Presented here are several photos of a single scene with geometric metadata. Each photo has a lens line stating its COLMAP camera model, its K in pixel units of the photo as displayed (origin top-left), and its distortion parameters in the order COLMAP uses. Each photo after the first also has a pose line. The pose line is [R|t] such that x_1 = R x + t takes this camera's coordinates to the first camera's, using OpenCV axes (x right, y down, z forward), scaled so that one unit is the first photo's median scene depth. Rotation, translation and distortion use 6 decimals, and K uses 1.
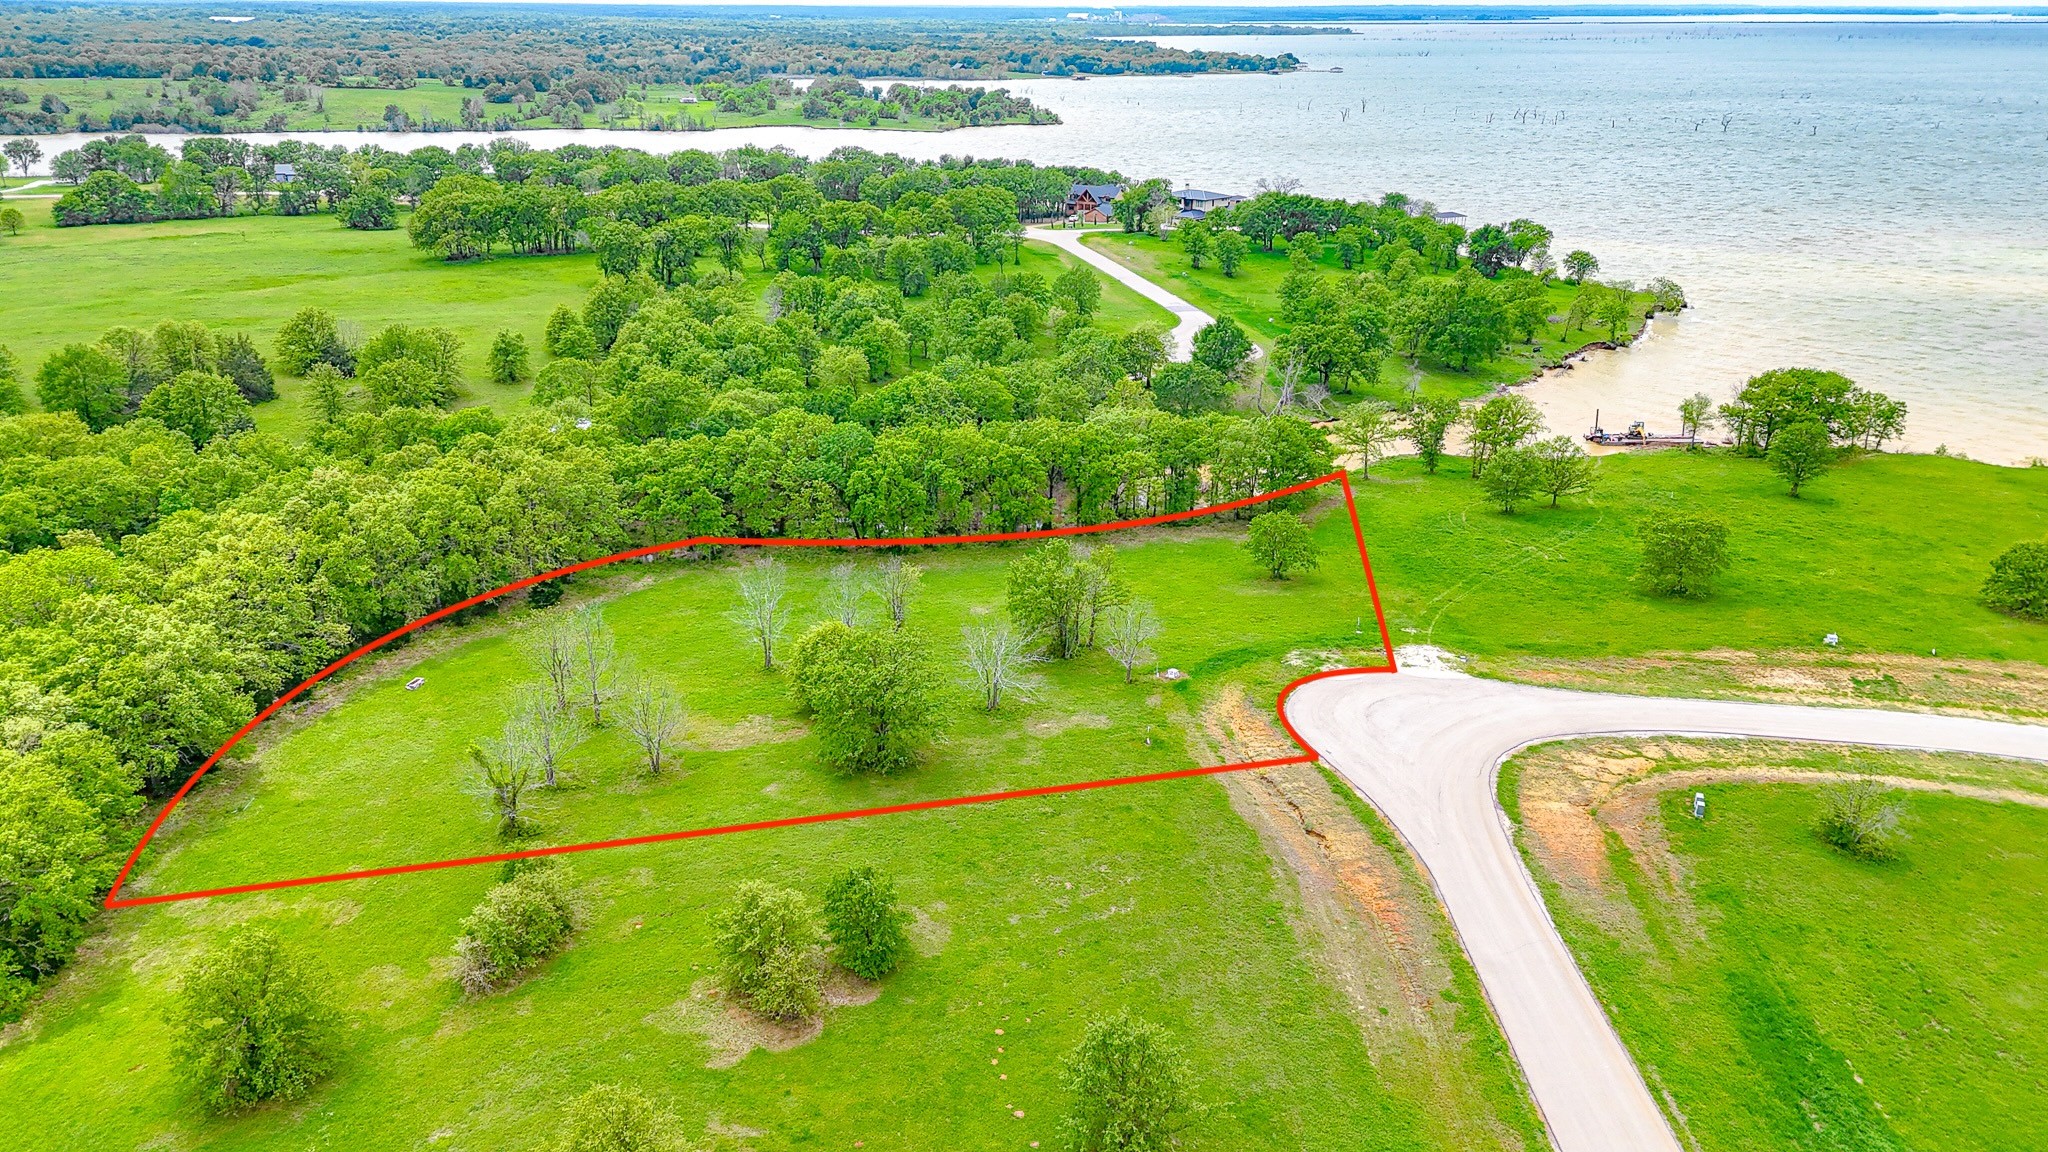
lens RADIAL K [[1493.5, 0, 1025.3], [0, 1493.5, 577.4], [0, 0, 1]] dist [0.076749, -0.067002]
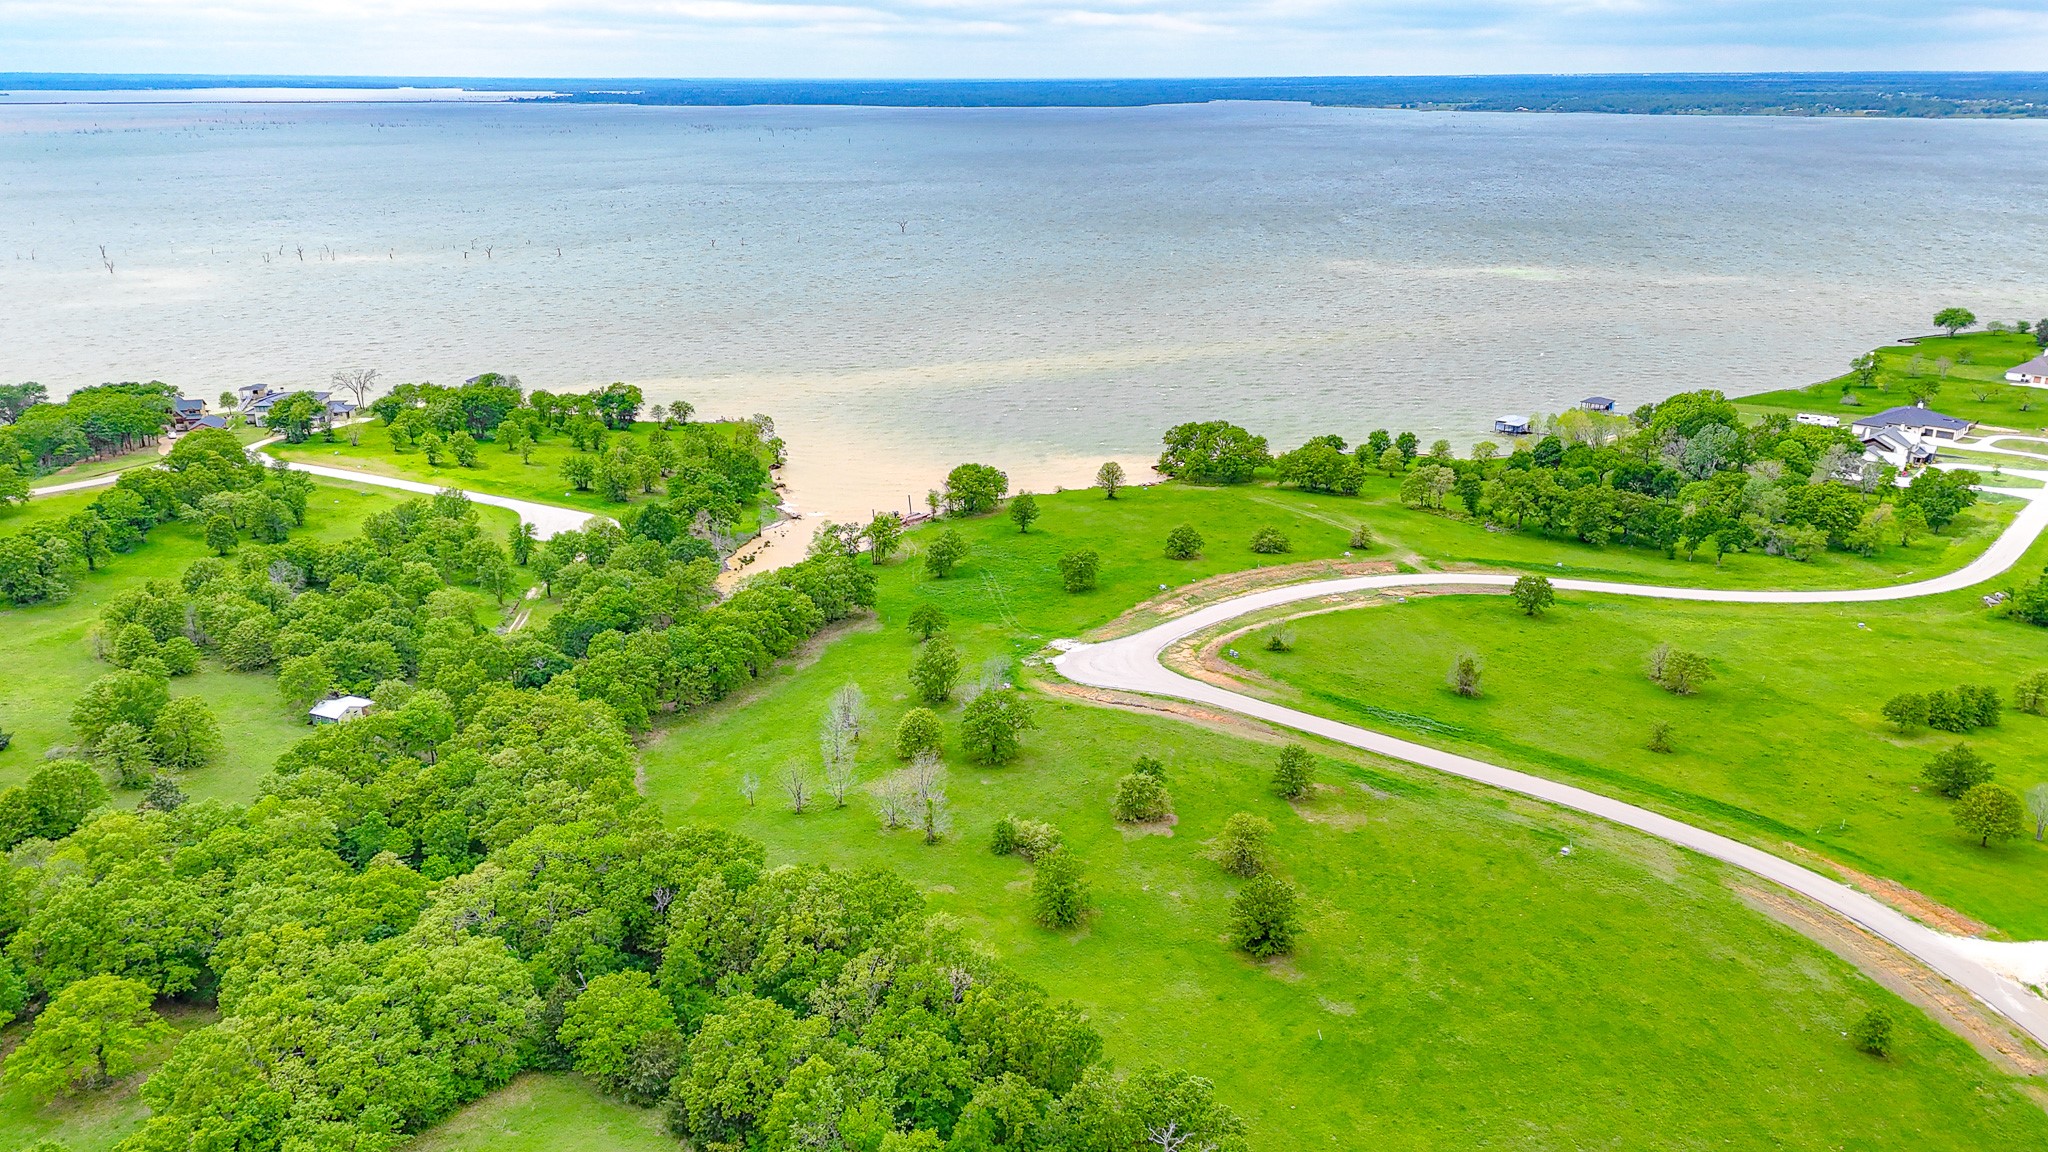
lens RADIAL K [[1493.5, 0, 1025.3], [0, 1493.5, 577.4], [0, 0, 1]] dist [0.076749, -0.067002]
pose [[0.622965, -0.253157, 0.740152, -1.028644], [0.281162, 0.955418, 0.090139, -0.191782], [-0.729974, 0.151950, 0.666370, -0.284922]]
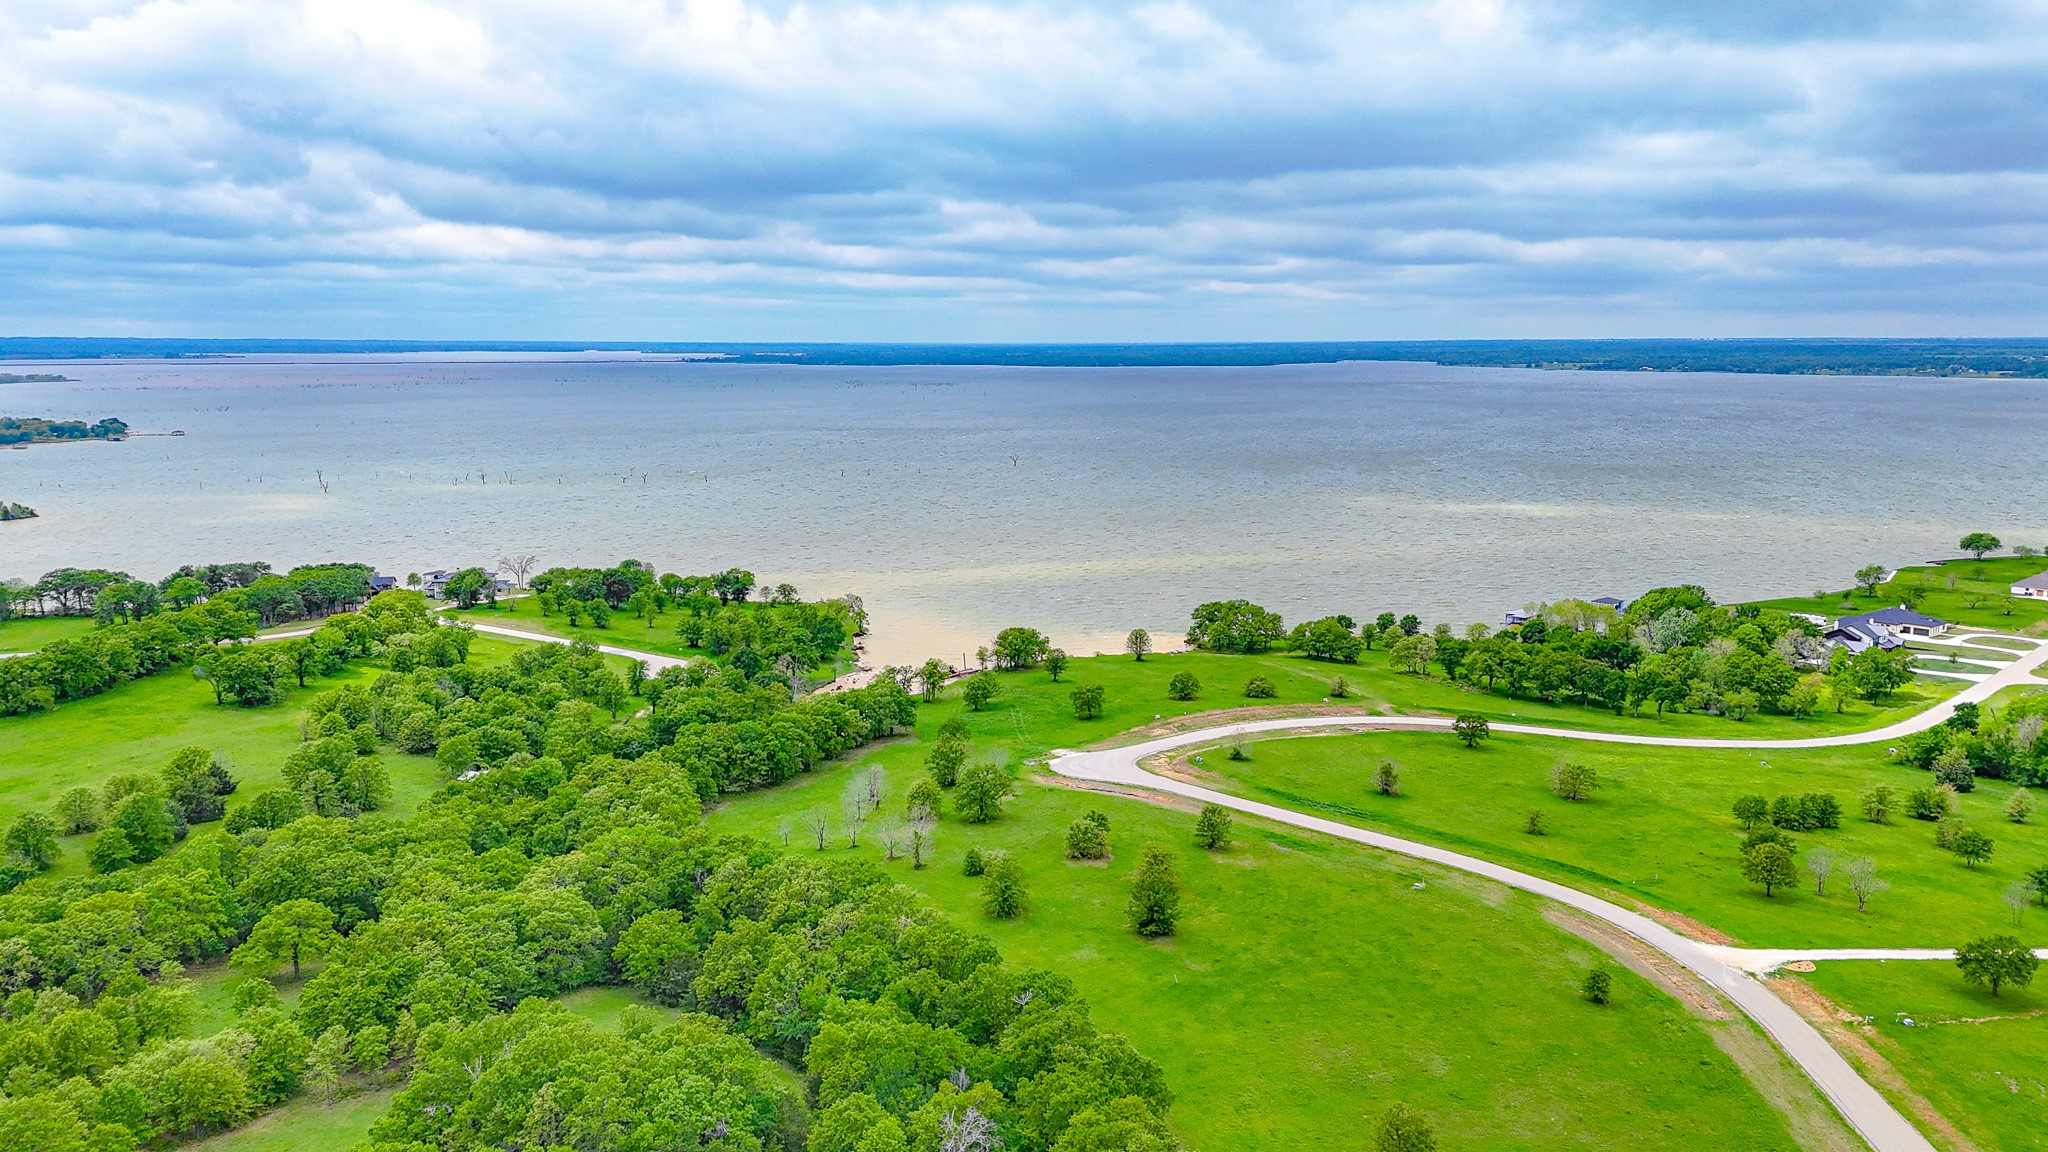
lens RADIAL K [[1493.5, 0, 1025.3], [0, 1493.5, 577.4], [0, 0, 1]] dist [0.076749, -0.067002]
pose [[0.692995, -0.118401, 0.711153, -1.221760], [0.258859, 0.961508, -0.092166, -0.011795], [-0.672867, 0.247959, 0.696969, -0.619391]]
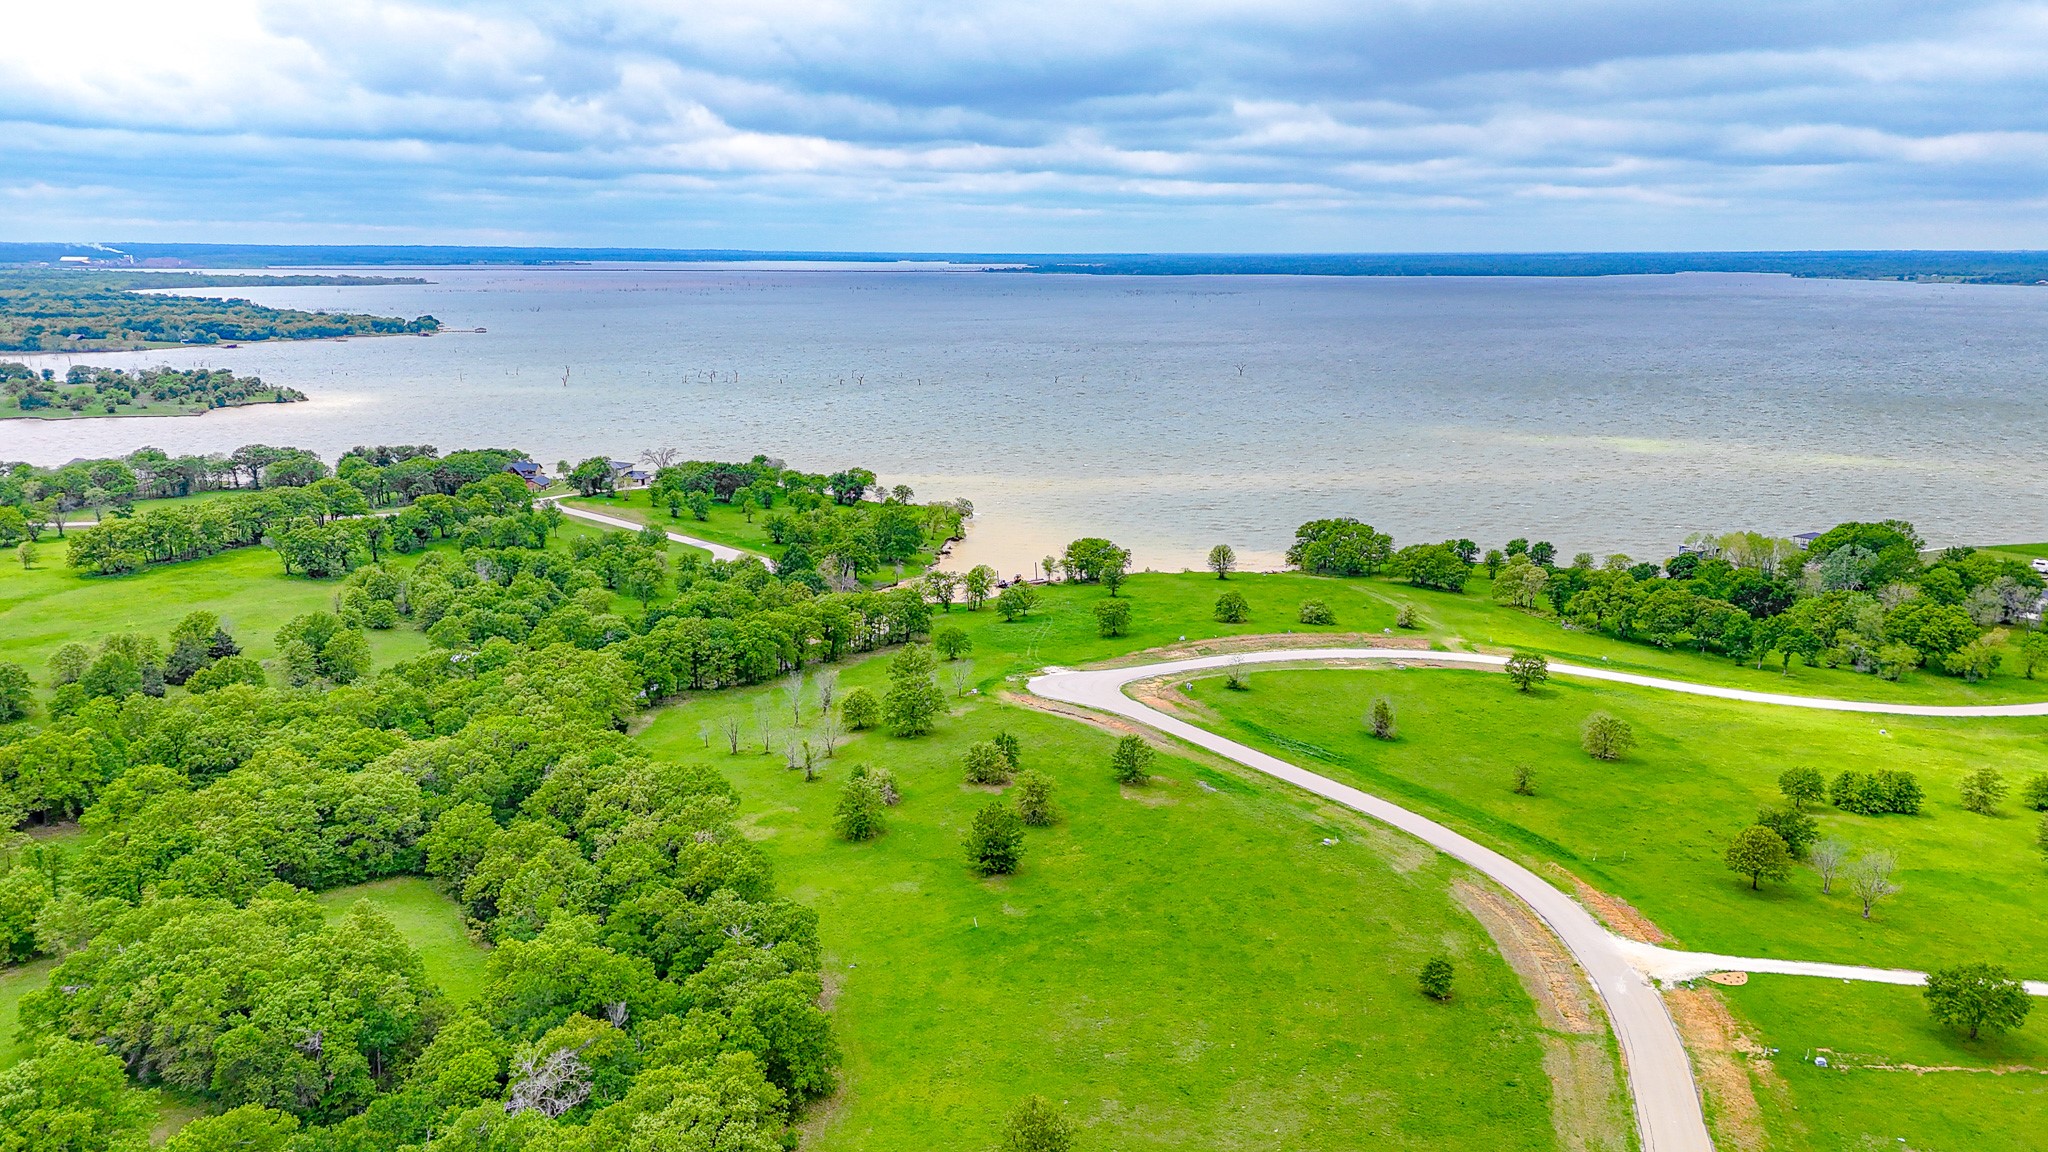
lens RADIAL K [[1493.5, 0, 1025.3], [0, 1493.5, 577.4], [0, 0, 1]] dist [0.076749, -0.067002]
pose [[0.825188, -0.122210, 0.551480, -0.830526], [0.200243, 0.976199, -0.083297, 0.077699], [-0.528174, 0.179166, 0.830019, -0.744159]]
